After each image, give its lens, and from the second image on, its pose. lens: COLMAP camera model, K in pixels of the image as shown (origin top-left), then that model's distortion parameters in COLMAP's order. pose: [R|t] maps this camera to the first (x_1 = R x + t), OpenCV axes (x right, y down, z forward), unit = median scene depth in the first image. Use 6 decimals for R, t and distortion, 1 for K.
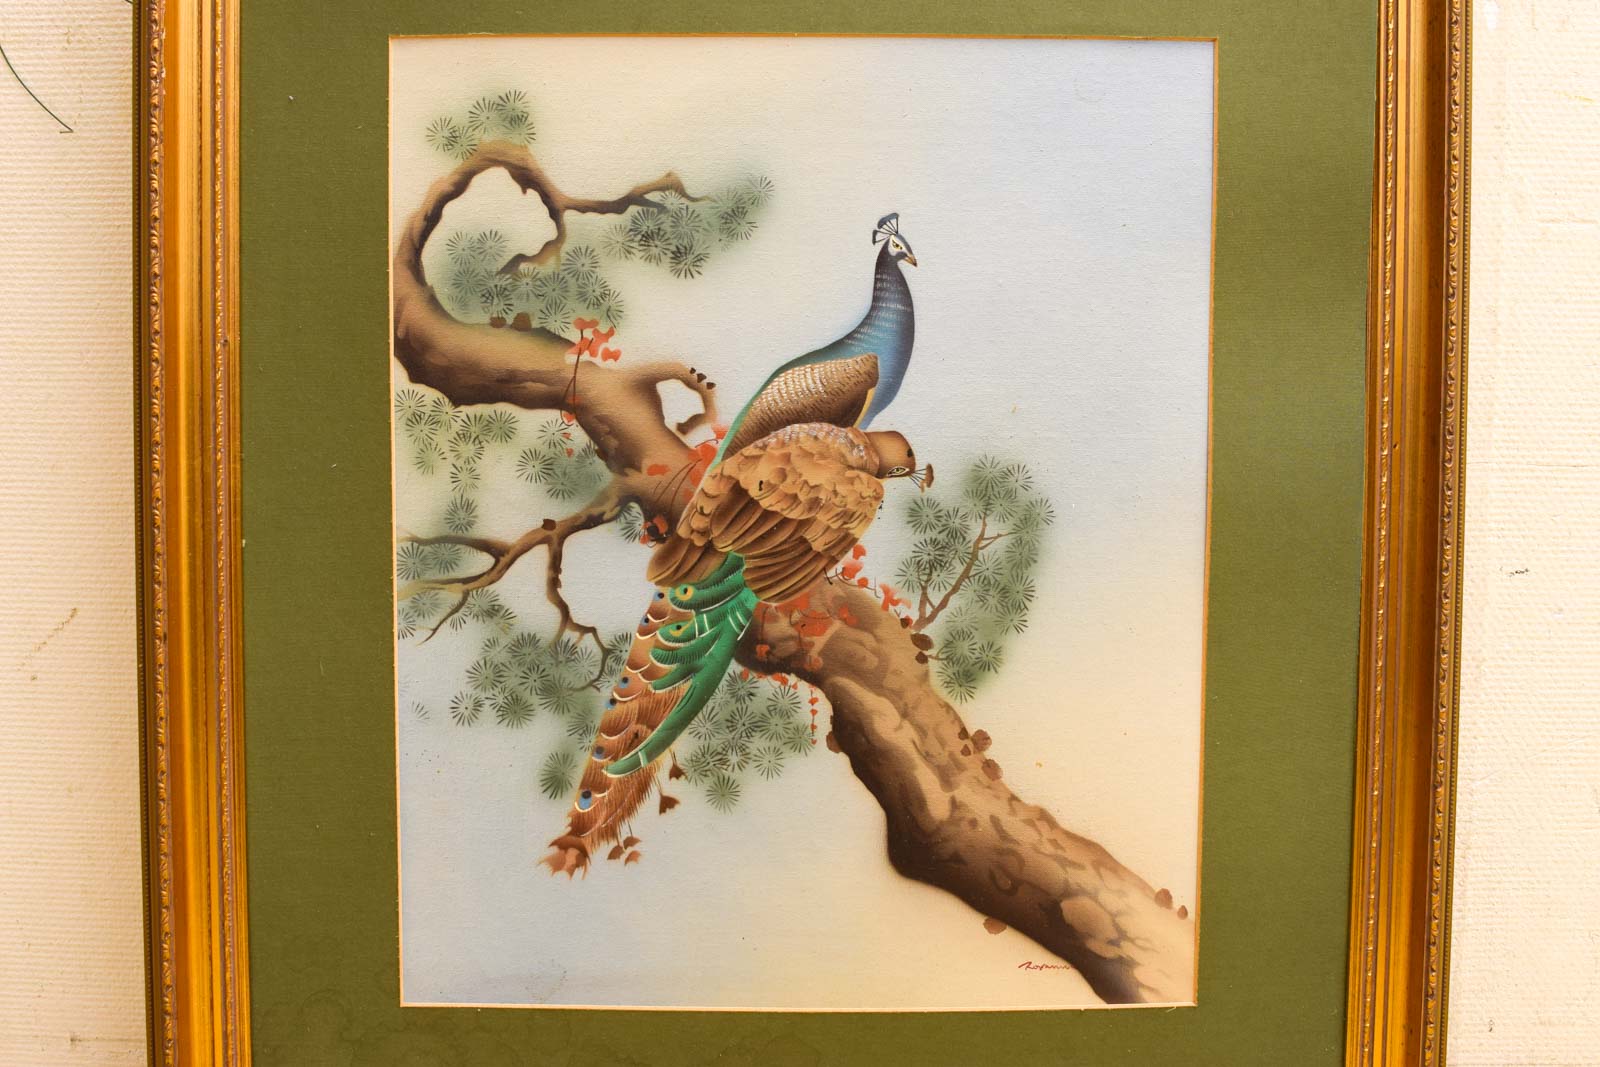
lens RADIAL K [[2493.6, 0, 793.2], [0, 2493.6, 535.7], [0, 0, 1]] dist [-0.161378, 0.000000]
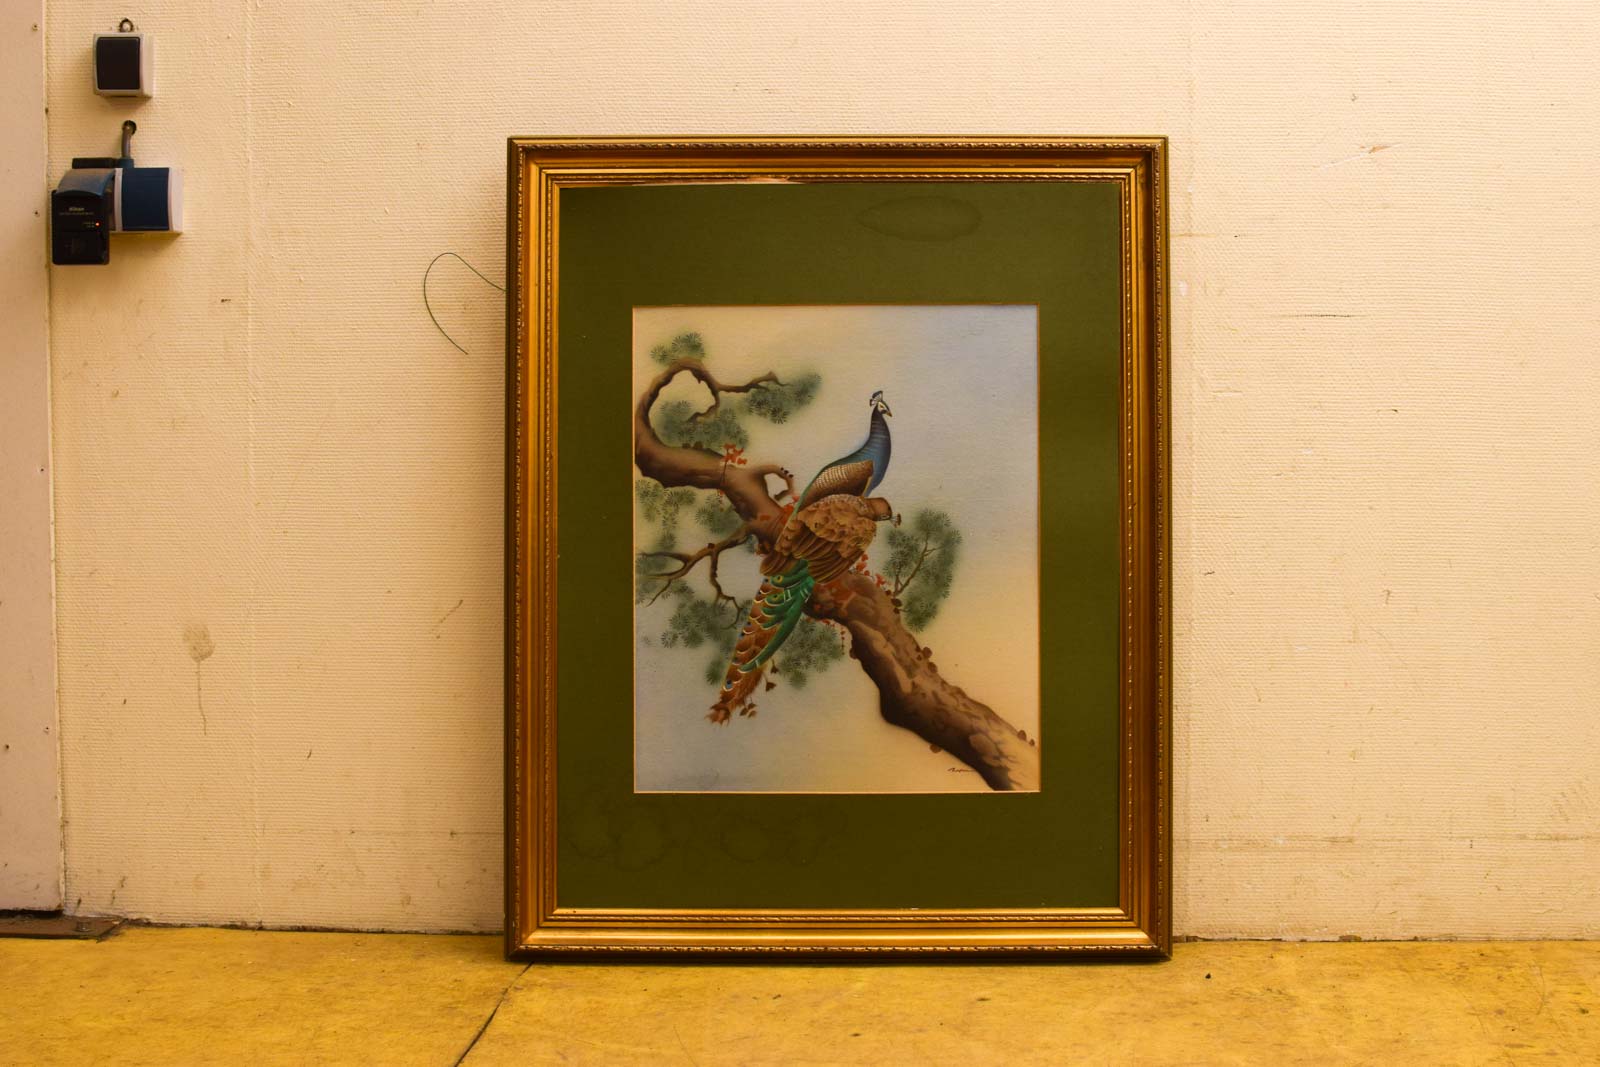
lens RADIAL K [[2493.6, 0, 803.2], [0, 2493.6, 532.9], [0, 0, 1]] dist [-0.161378, 0.000000]
pose [[0.999439, -0.006734, -0.032817, 0.042751], [0.003231, 0.994400, -0.105635, 0.198670], [0.033344, 0.105470, 0.993863, -1.005923]]
